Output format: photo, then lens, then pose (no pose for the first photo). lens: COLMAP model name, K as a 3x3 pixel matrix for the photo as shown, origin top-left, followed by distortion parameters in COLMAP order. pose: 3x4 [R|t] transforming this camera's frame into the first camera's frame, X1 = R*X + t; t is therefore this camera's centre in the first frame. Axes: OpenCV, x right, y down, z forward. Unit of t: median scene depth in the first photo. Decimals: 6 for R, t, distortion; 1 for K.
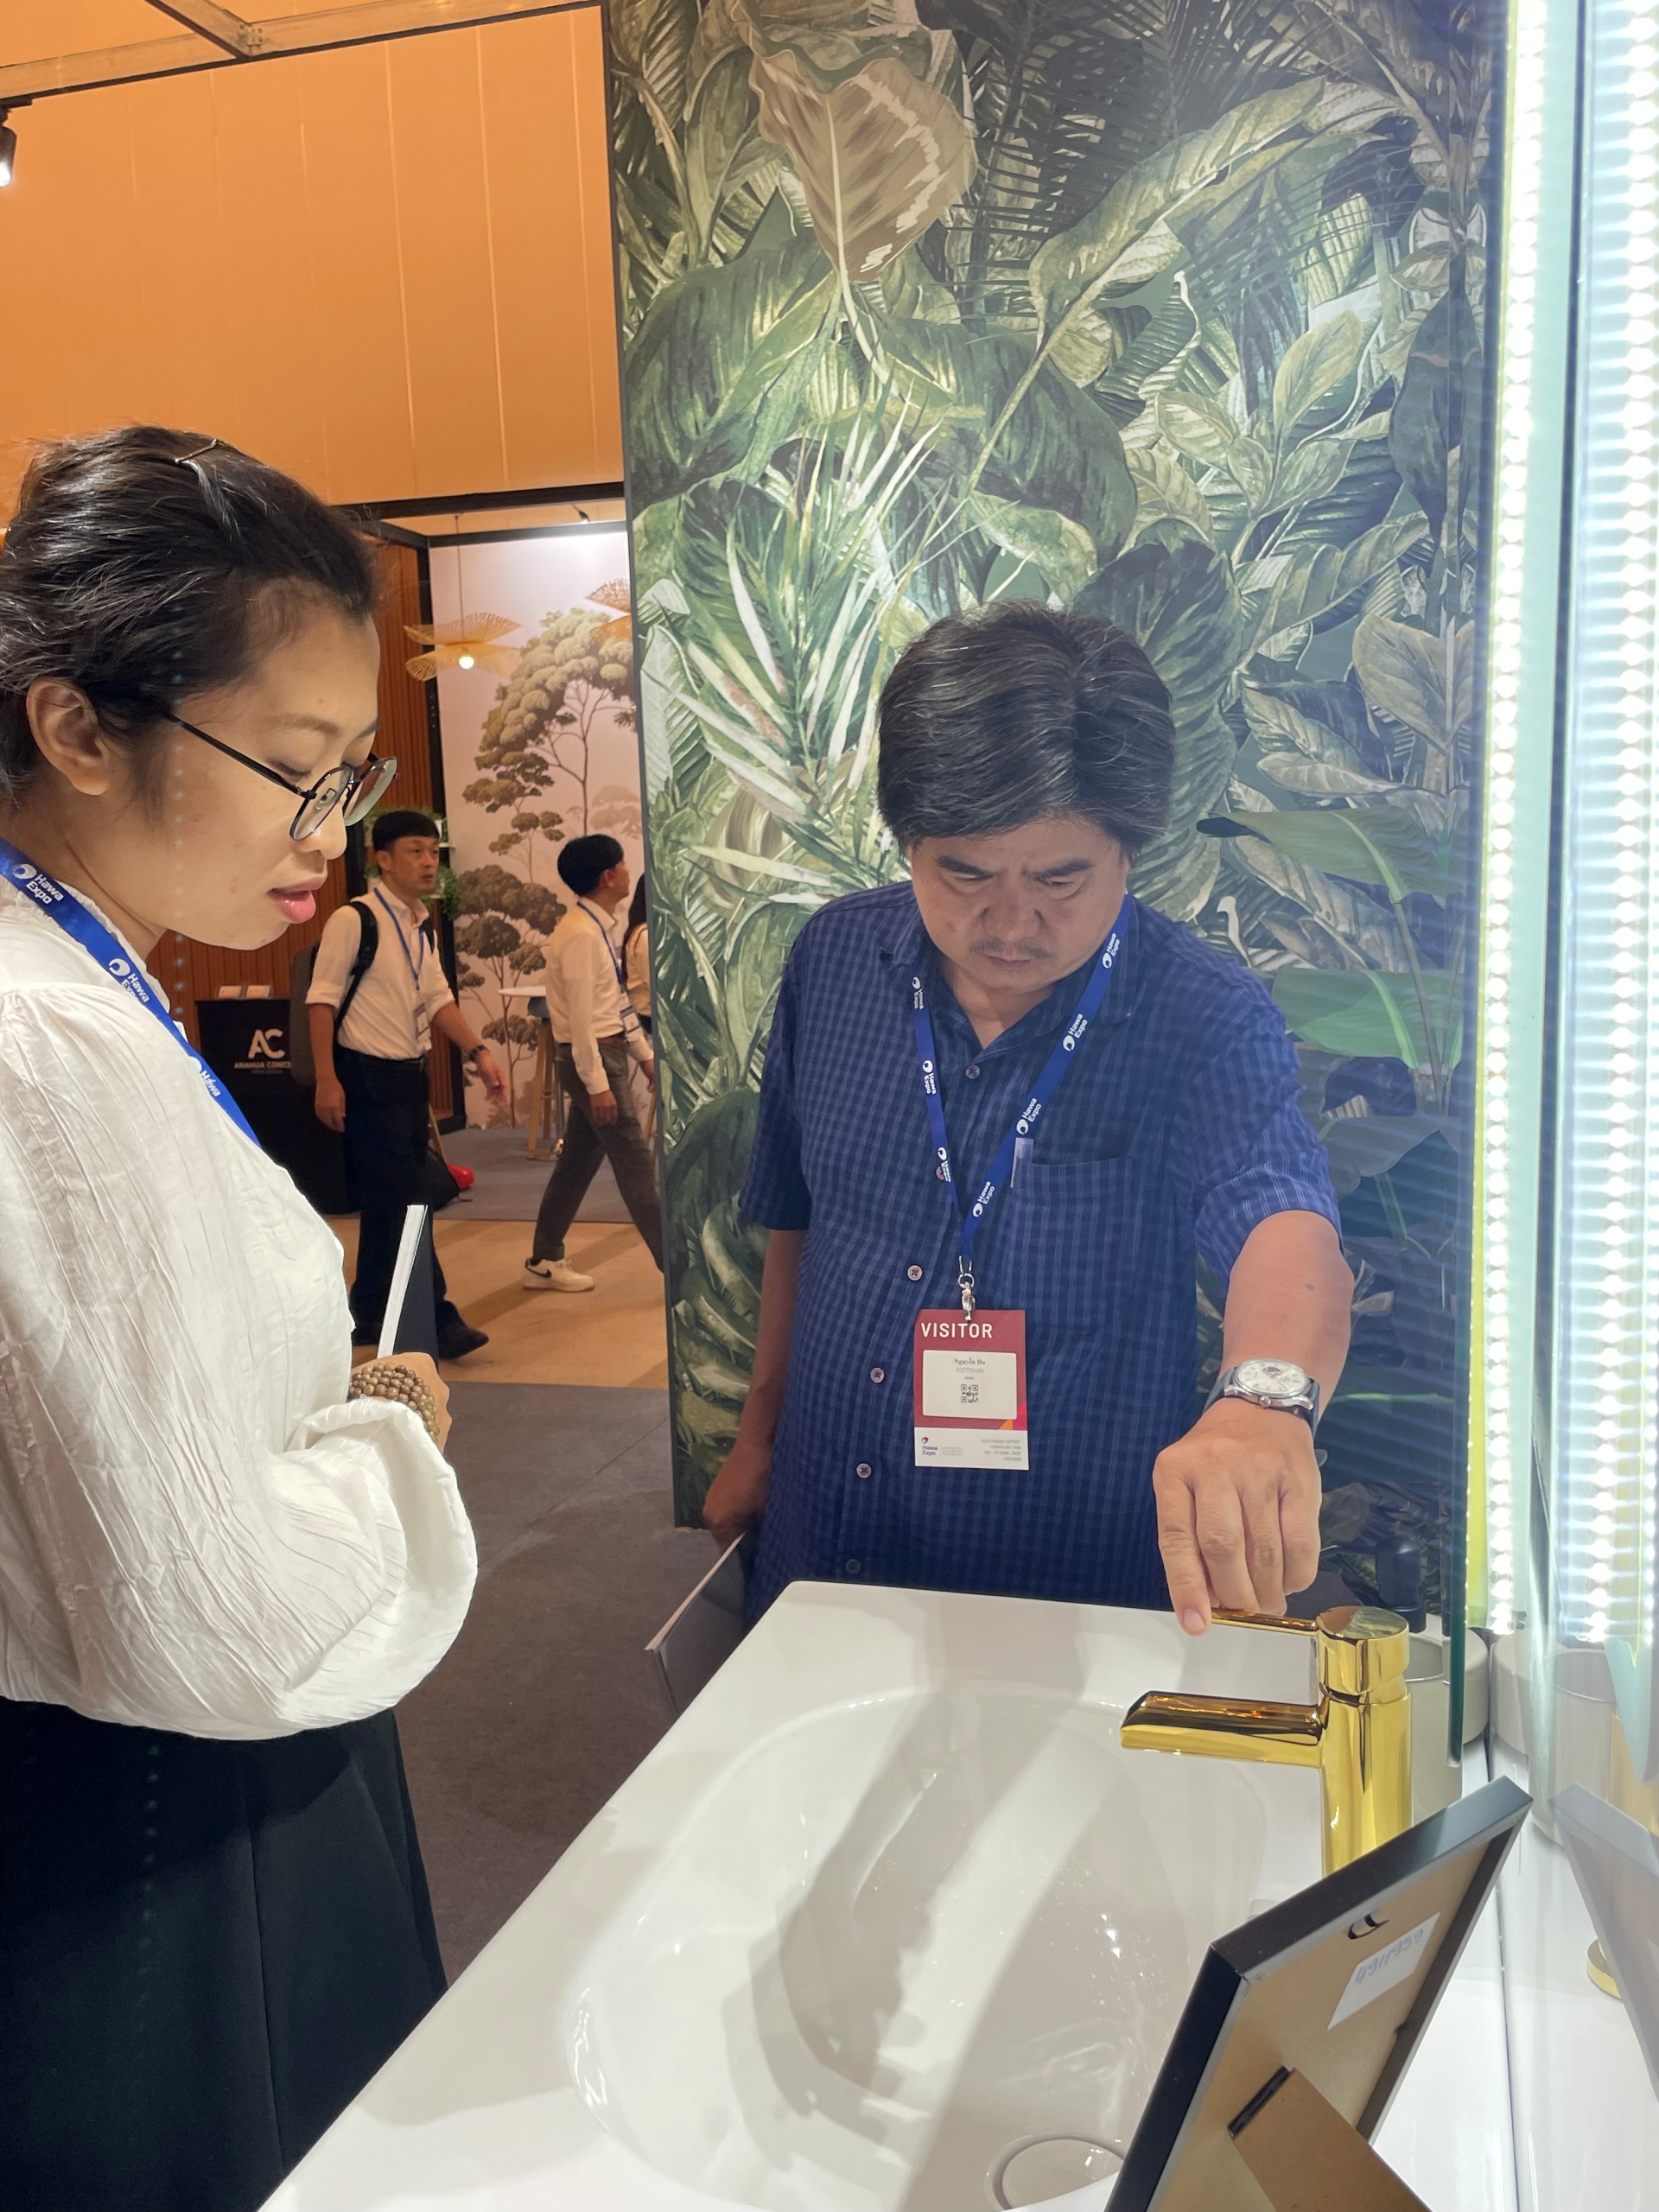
lens RADIAL K [[1729.1, 0, 830.6], [0, 1729.1, 996.3], [0, 0, 1]] dist [0.071812, -0.094237]
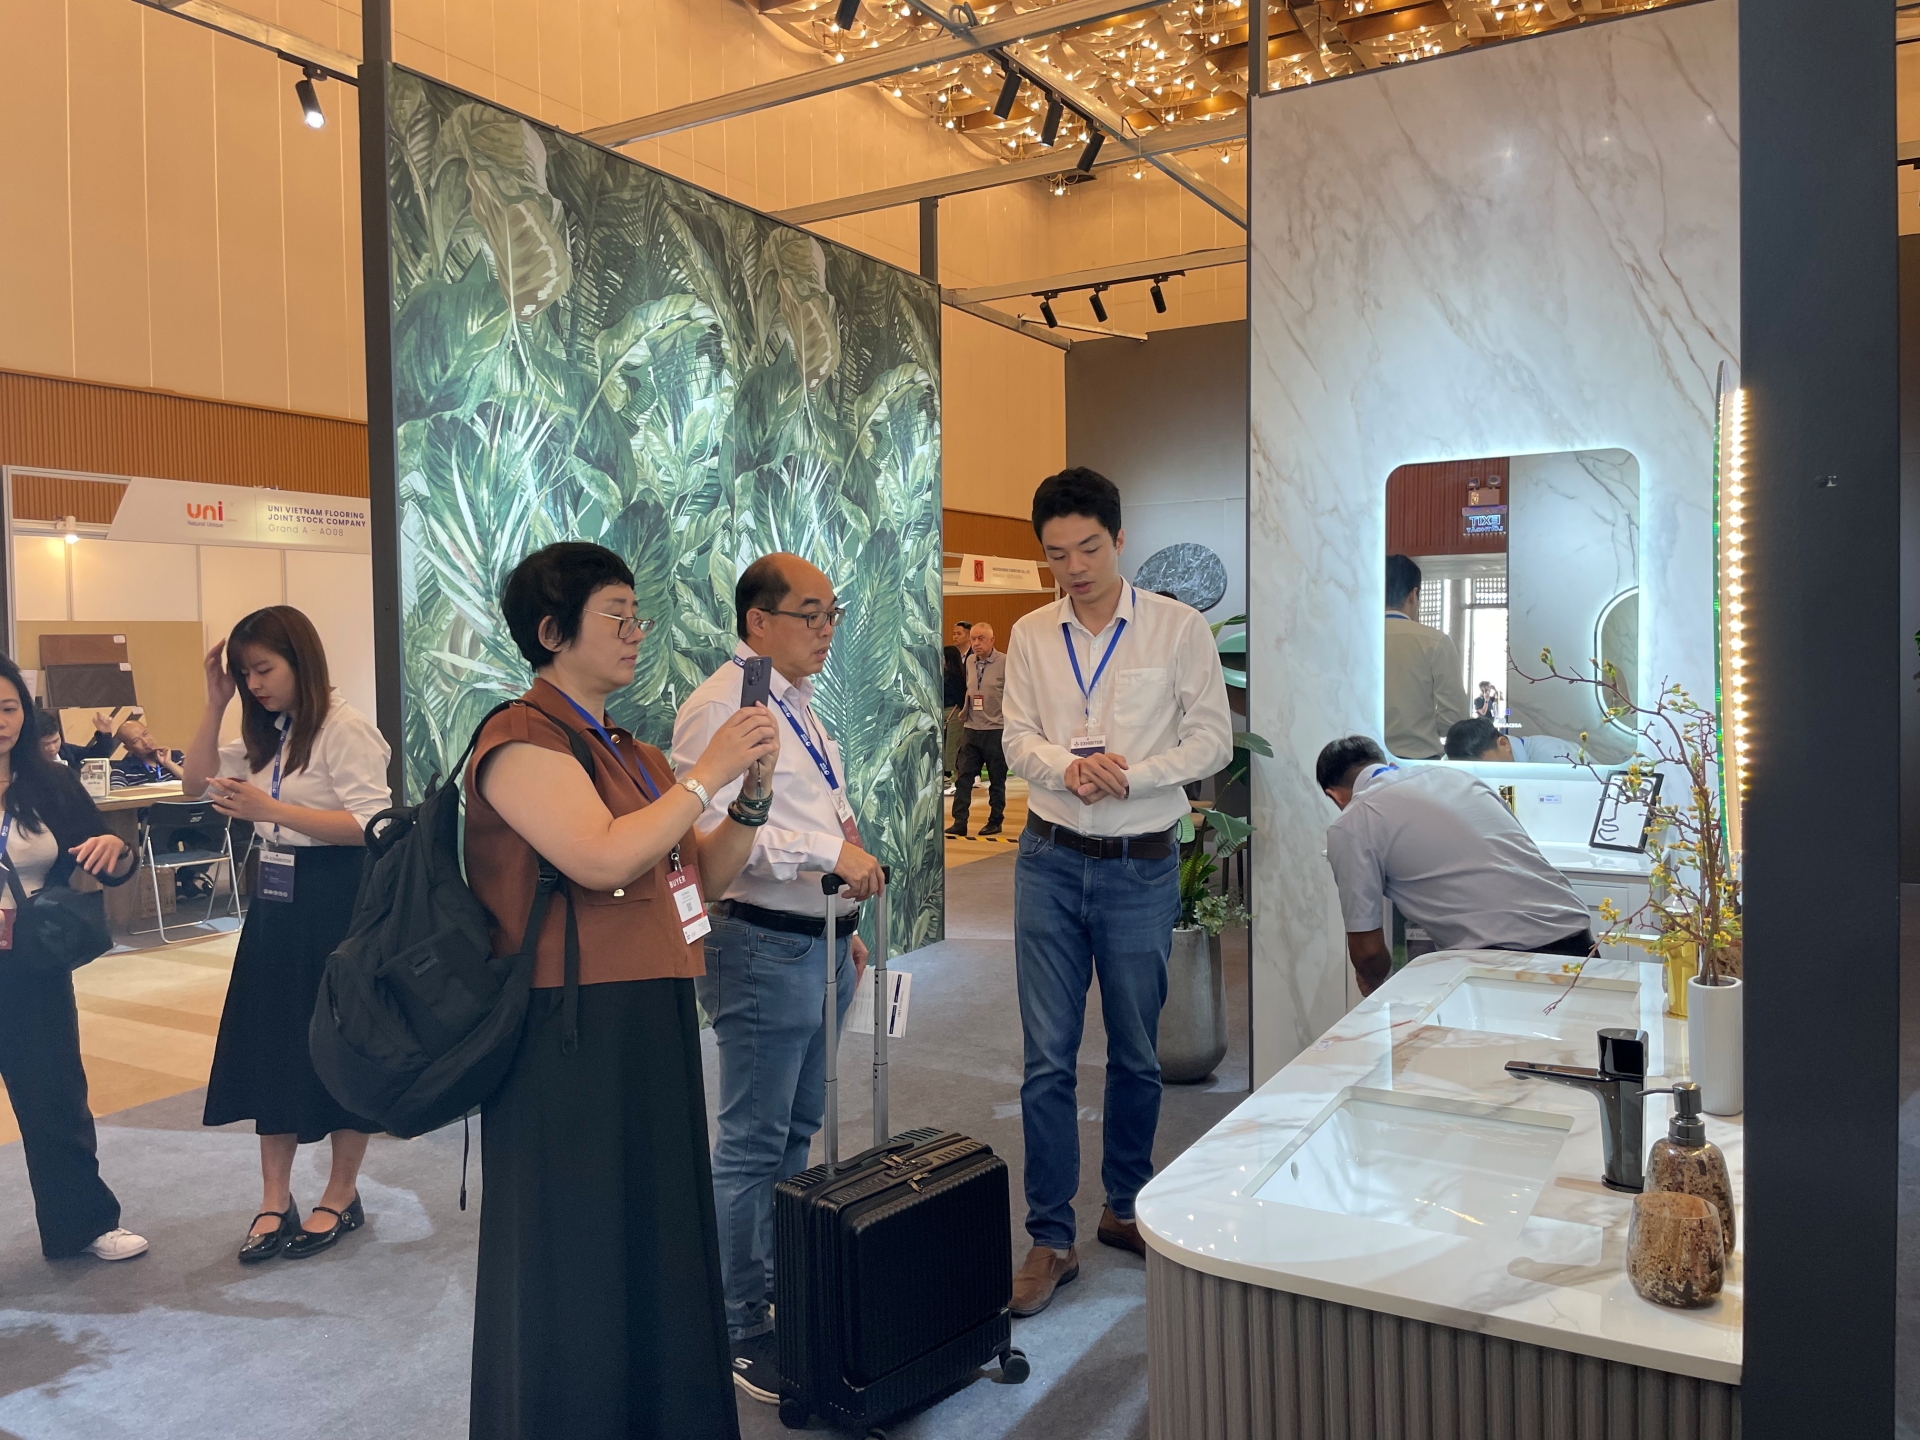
lens RADIAL K [[1465.1, 0, 936.6], [0, 1465.1, 708.5], [0, 0, 1]] dist [0.075372, -0.098056]
pose [[0.289297, -0.005041, 0.957226, -1.274746], [0.099121, 0.994768, -0.024718, 0.040070], [-0.952094, 0.102032, 0.288283, 0.251166]]
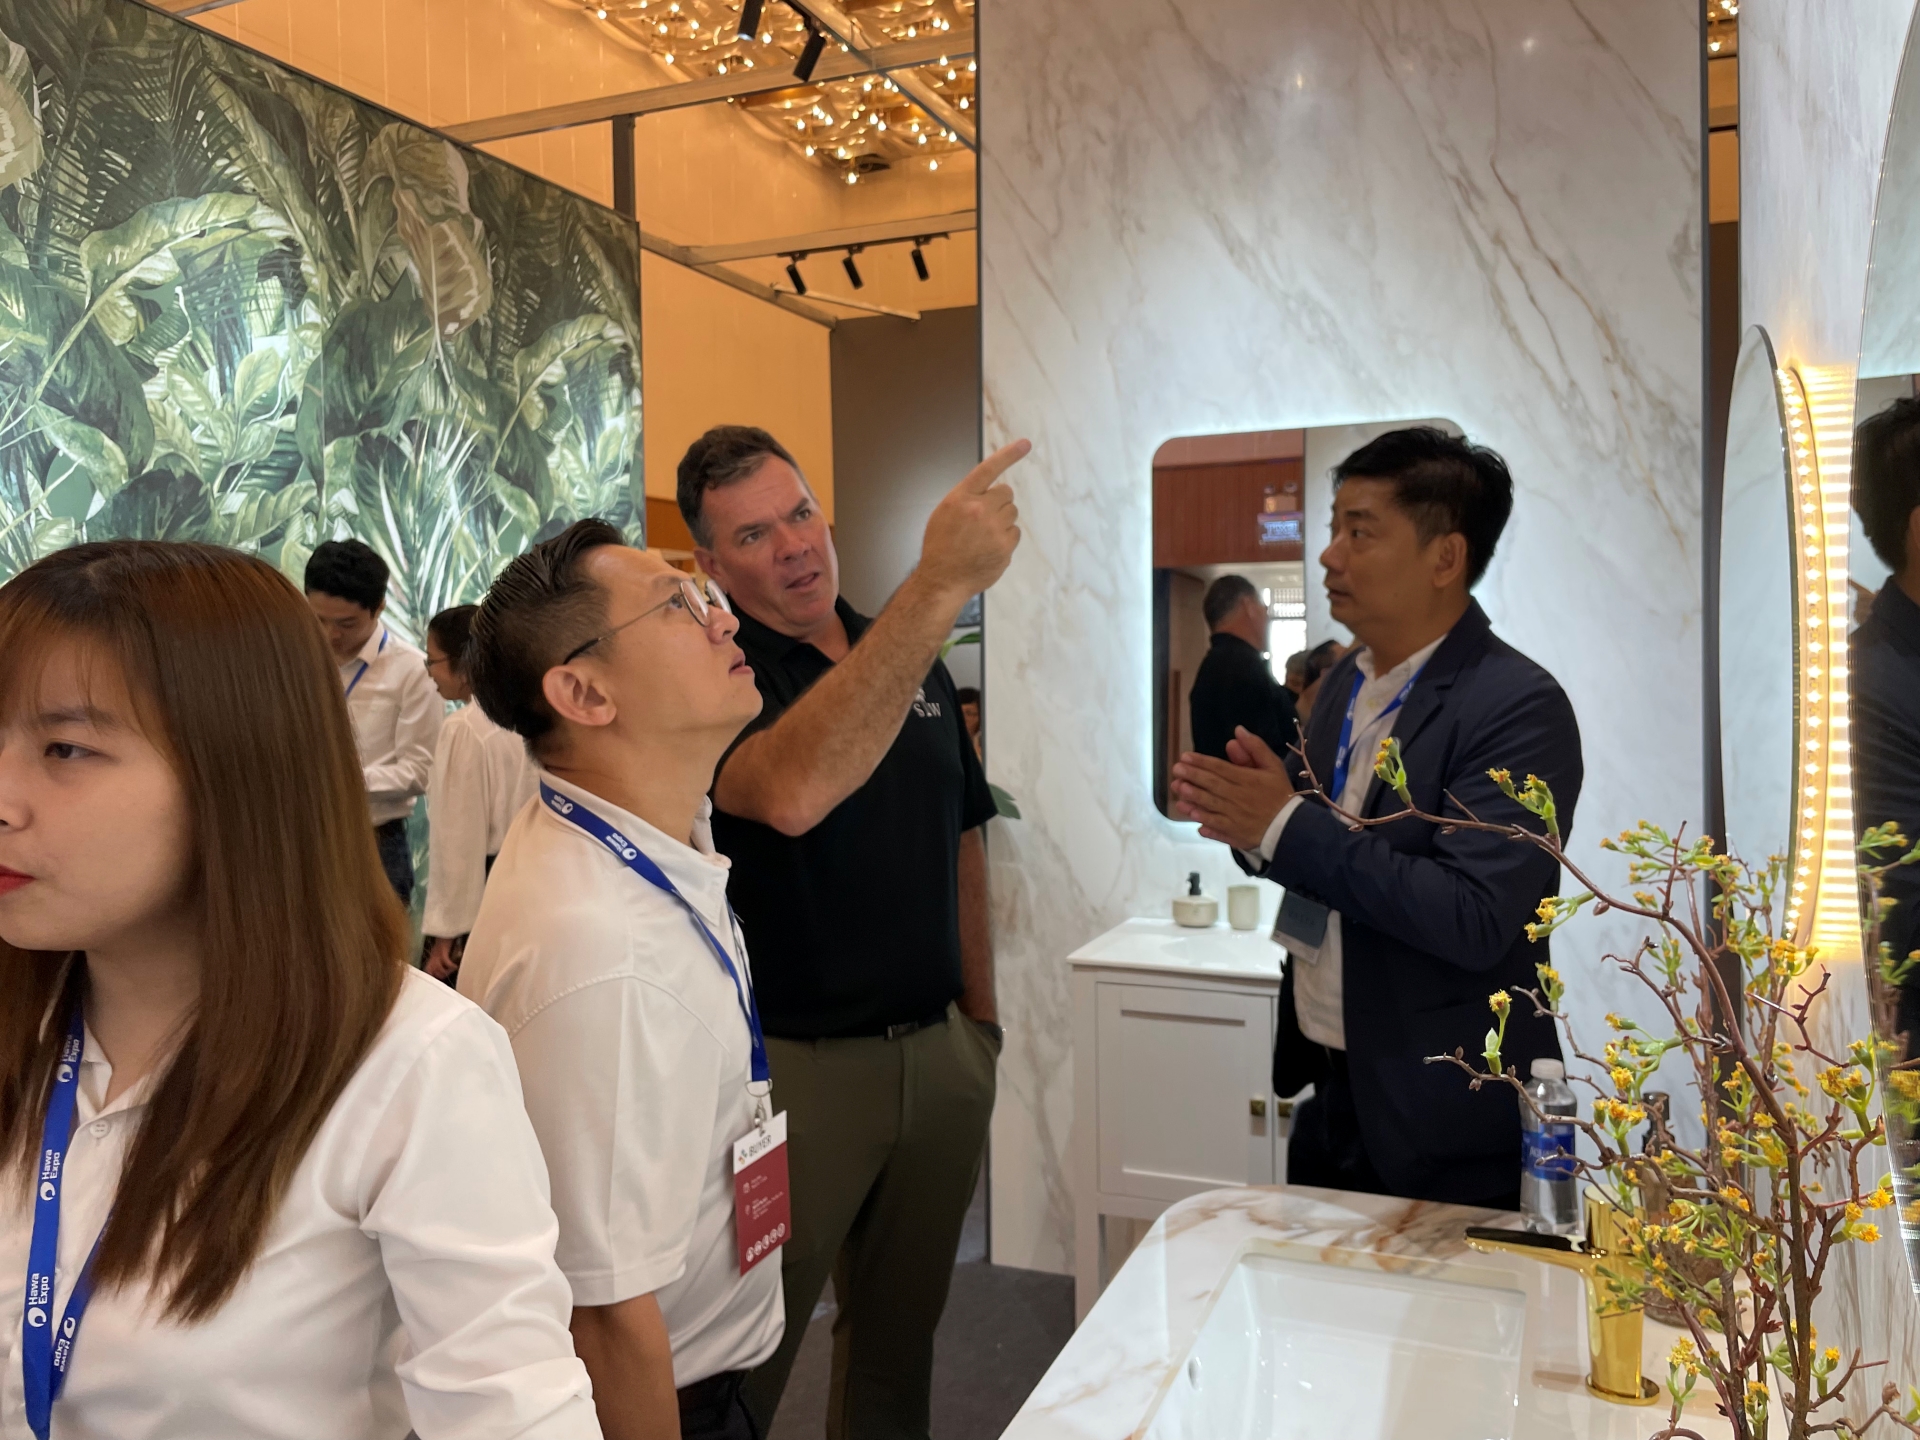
lens RADIAL K [[1467.5, 0, 963.9], [0, 1467.5, 696.7], [0, 0, 1]] dist [0.065885, -0.103113]
pose [[0.152719, 0.006669, 0.988247, -0.884355], [0.106294, 0.994066, -0.023135, 0.014715], [-0.982537, 0.108578, 0.151103, 0.218741]]
